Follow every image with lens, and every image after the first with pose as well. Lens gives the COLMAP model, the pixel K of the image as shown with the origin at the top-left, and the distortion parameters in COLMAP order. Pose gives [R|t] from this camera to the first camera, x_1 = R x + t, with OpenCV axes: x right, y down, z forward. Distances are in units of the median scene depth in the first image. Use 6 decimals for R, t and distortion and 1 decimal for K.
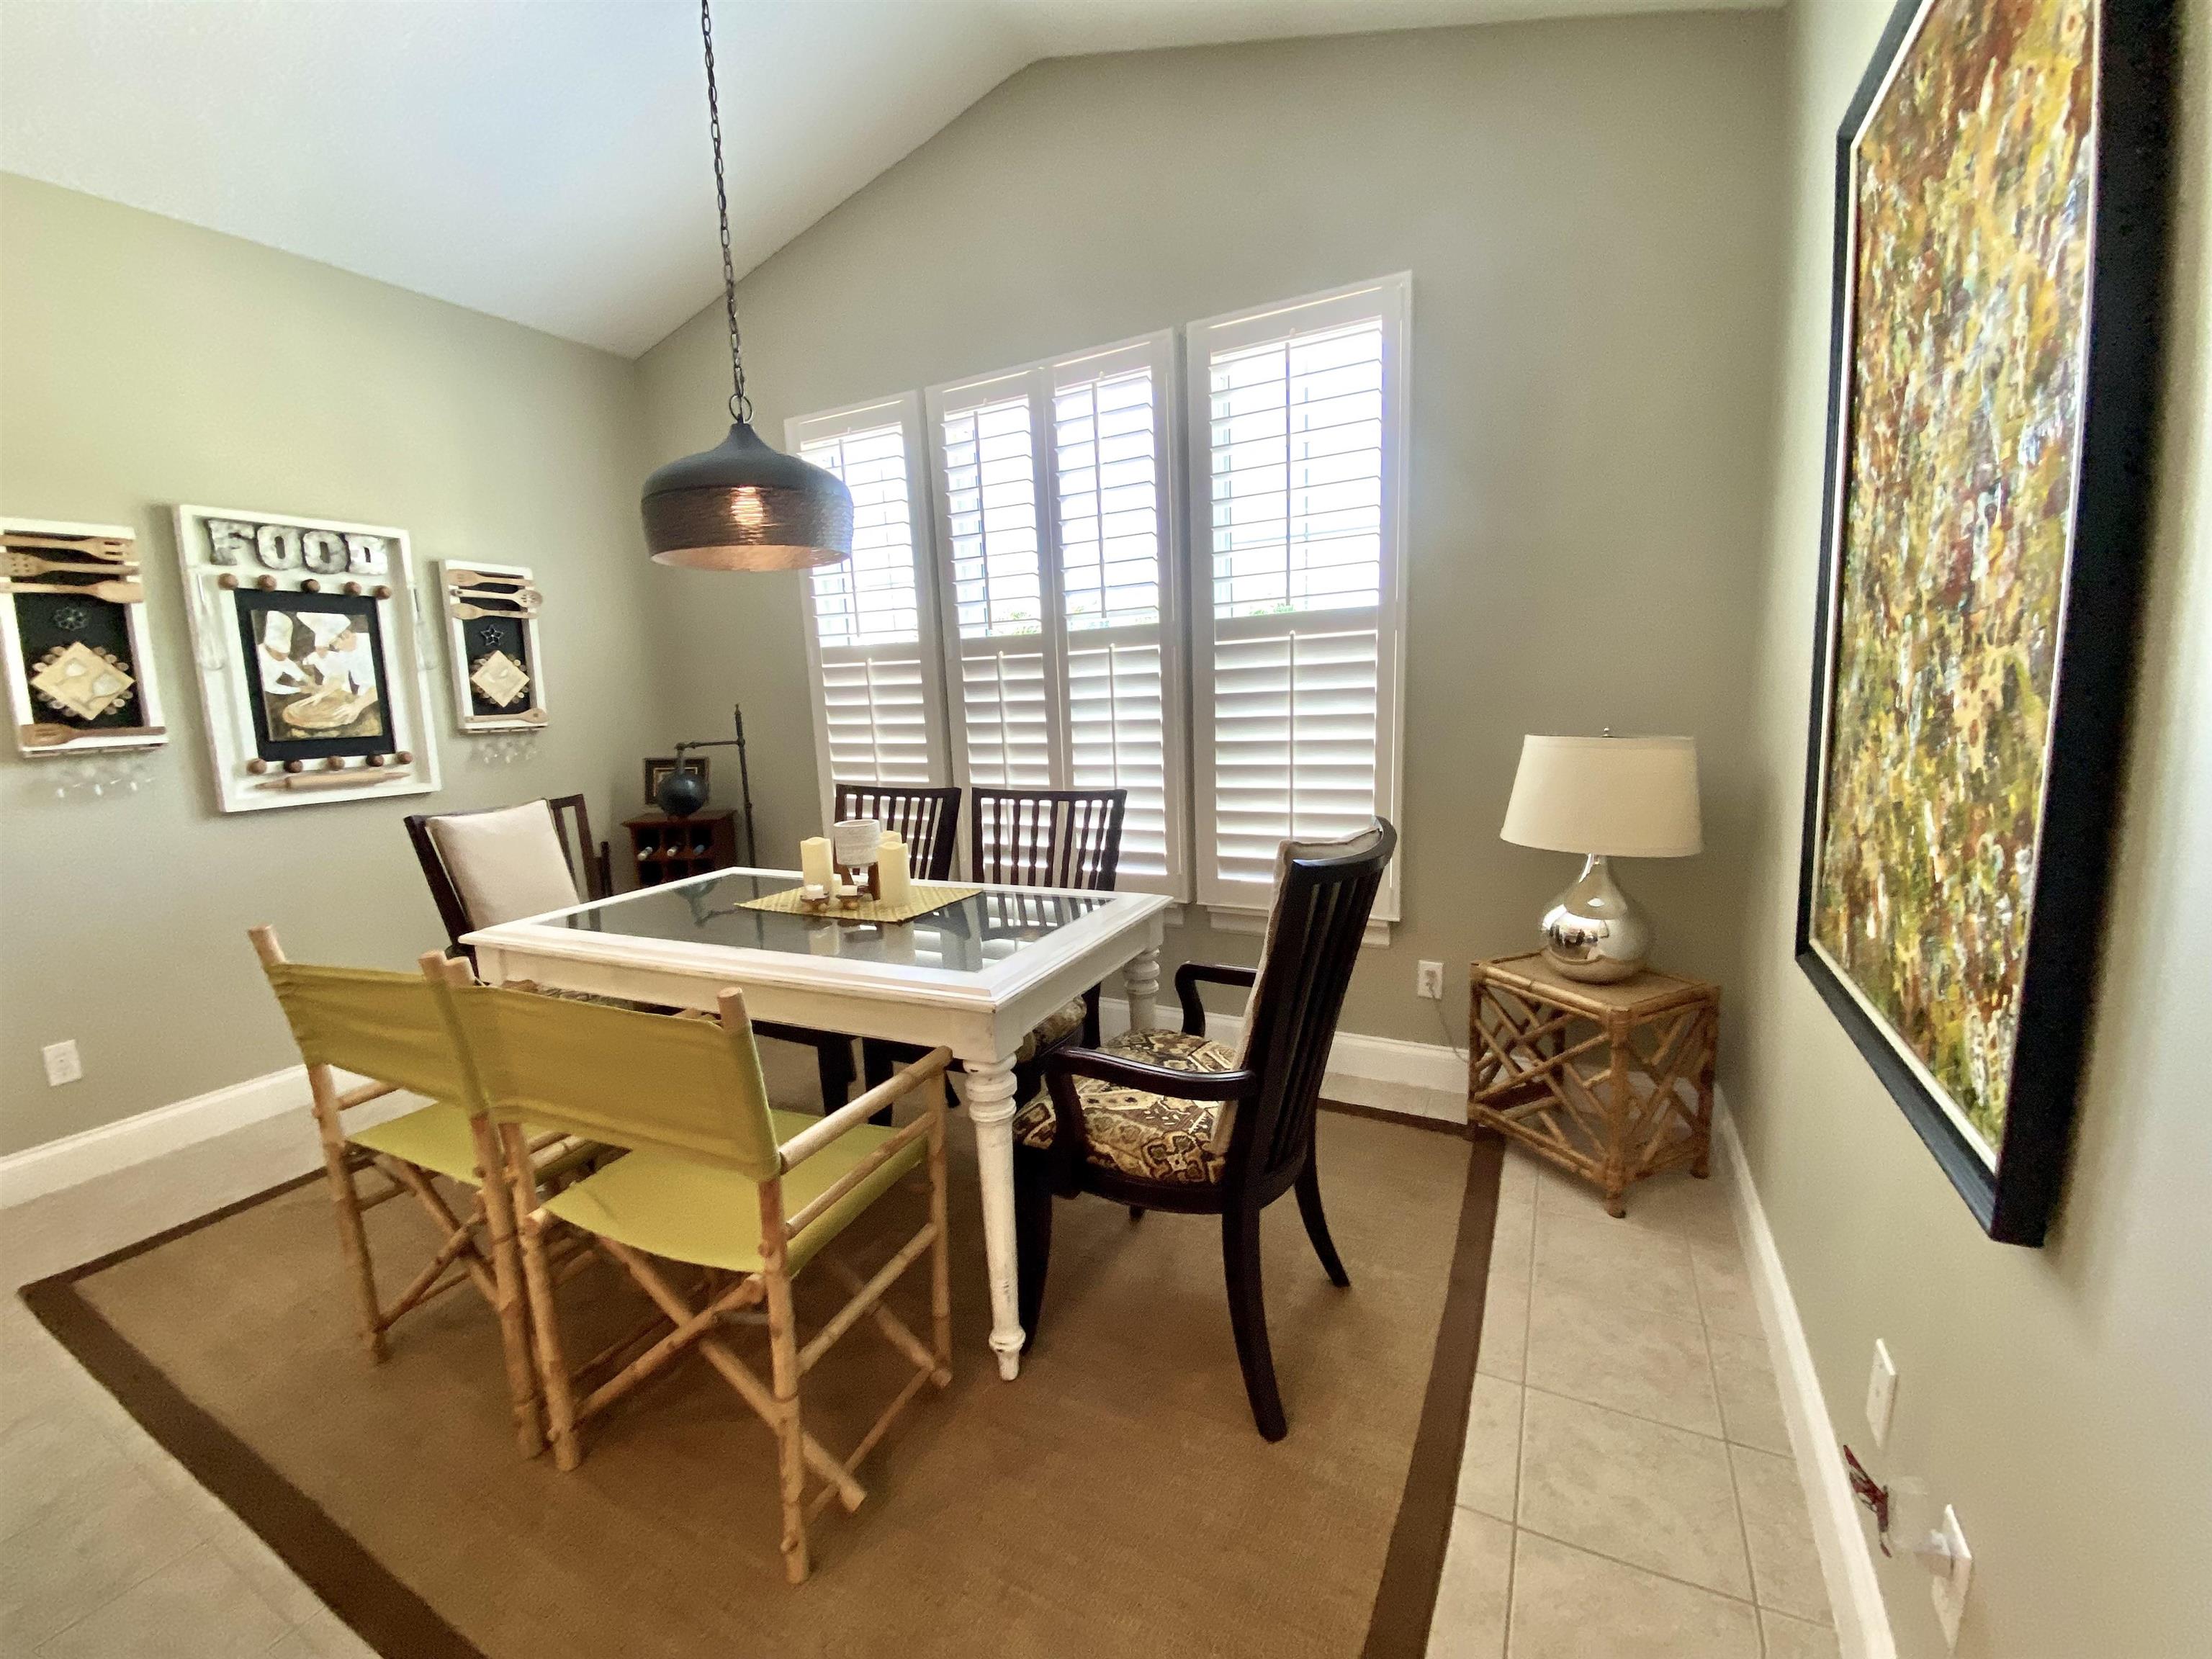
lens RADIAL K [[876.1, 0, 1105.2], [0, 876.1, 836.2], [0, 0, 1]] dist [-0.006085, -0.010719]
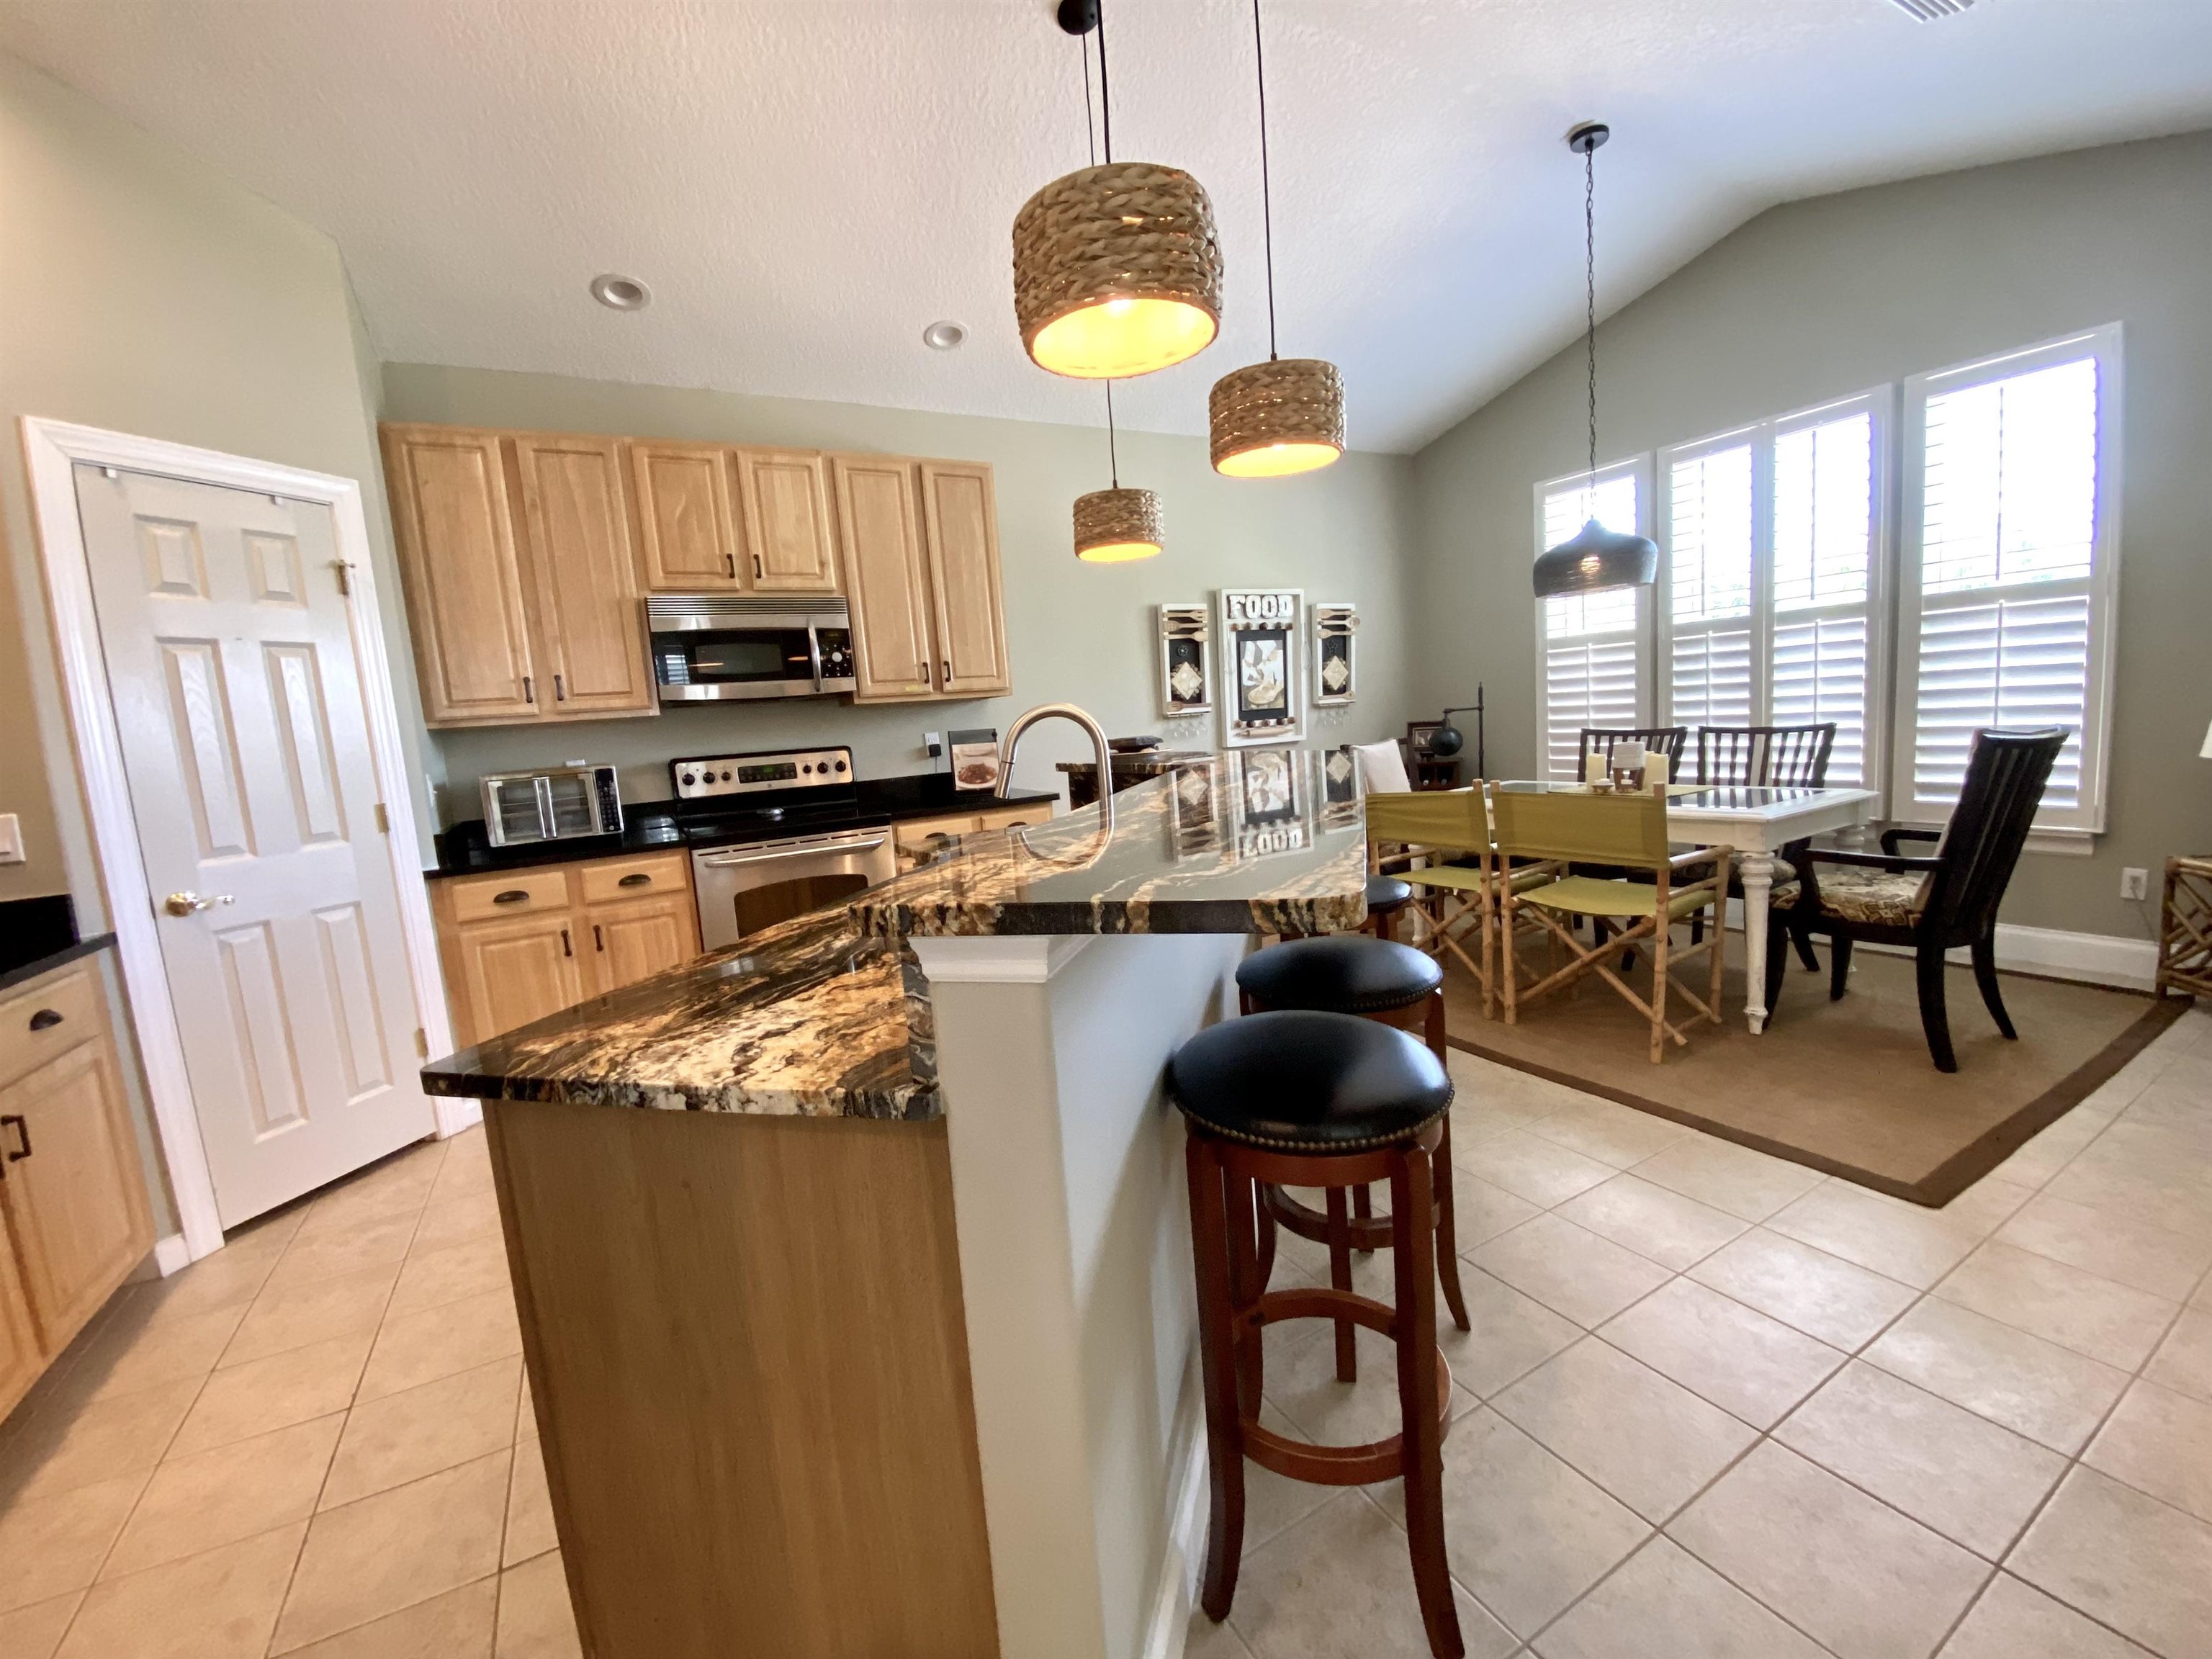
lens RADIAL K [[876.1, 0, 1093.6], [0, 876.1, 838.4], [0, 0, 1]] dist [-0.006085, -0.010719]
pose [[0.818525, 0.051210, -0.572183, -0.132401], [-0.047093, 0.998648, 0.022010, 0.142819], [0.572537, 0.008930, 0.819830, -0.756284]]
